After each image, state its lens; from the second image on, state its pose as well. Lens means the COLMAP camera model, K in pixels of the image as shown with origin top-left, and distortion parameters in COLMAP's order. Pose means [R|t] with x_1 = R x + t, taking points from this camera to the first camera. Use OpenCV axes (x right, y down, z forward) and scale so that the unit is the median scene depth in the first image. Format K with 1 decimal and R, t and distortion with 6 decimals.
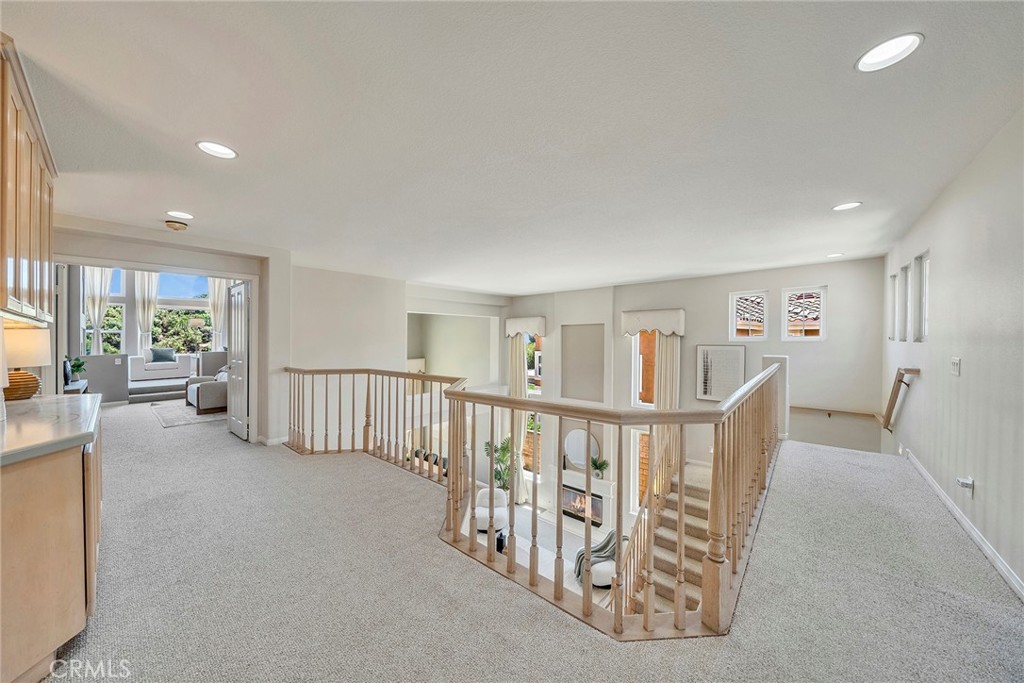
lens RADIAL K [[357.4, 0, 519.4], [0, 357.4, 344.8], [0, 0, 1]] dist [-0.001411, -0.000333]
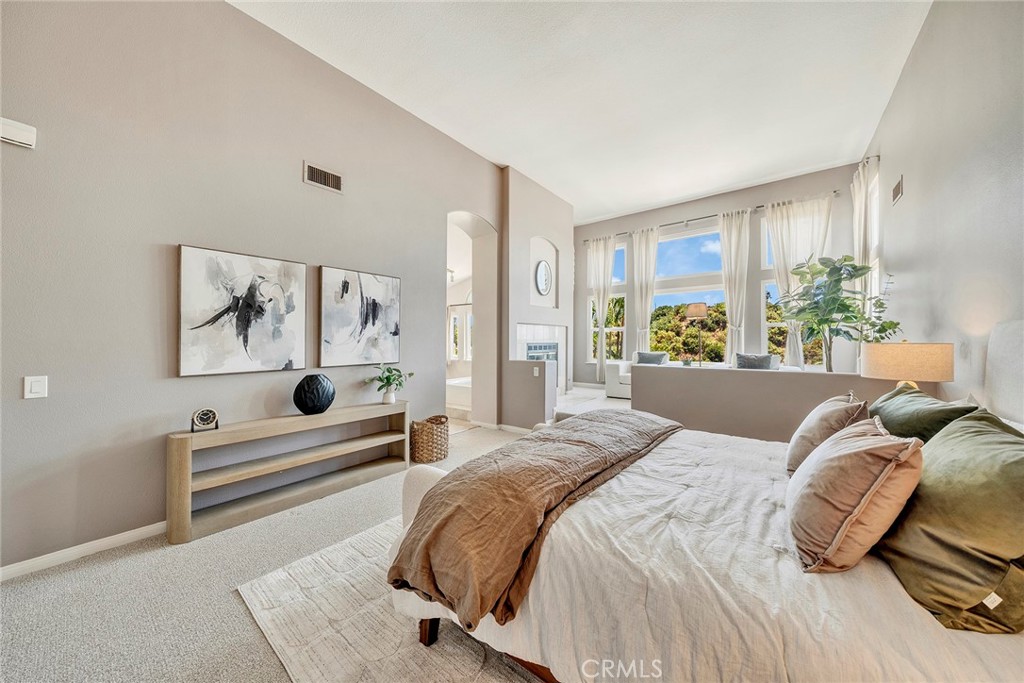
lens RADIAL K [[355.9, 0, 507.9], [0, 355.9, 339.8], [0, 0, 1]] dist [-0.003325, -0.000172]
pose [[0.046277, -0.006355, -0.998908, -0.348756], [-0.006541, 0.999956, -0.006665, -0.007812], [0.998907, 0.006842, 0.046234, 0.710664]]
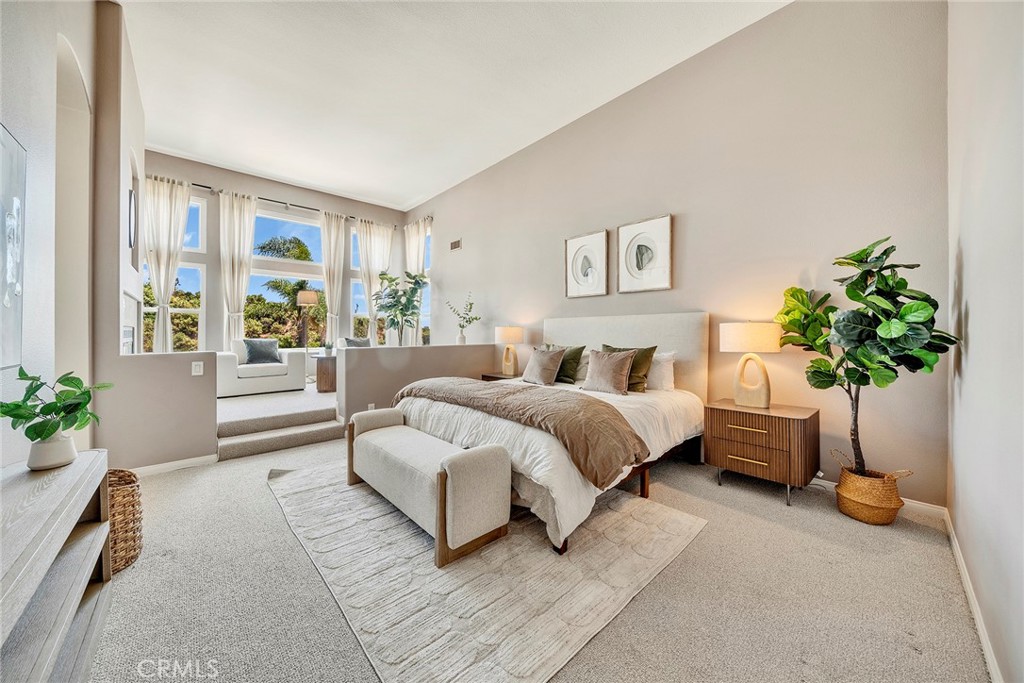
lens RADIAL K [[355.9, 0, 505.5], [0, 355.9, 333.0], [0, 0, 1]] dist [-0.003325, -0.000172]
pose [[0.993049, -0.001123, -0.117695, -0.535423], [0.000302, 0.999976, -0.006991, 0.003187], [0.117700, 0.006907, 0.993025, 0.468384]]
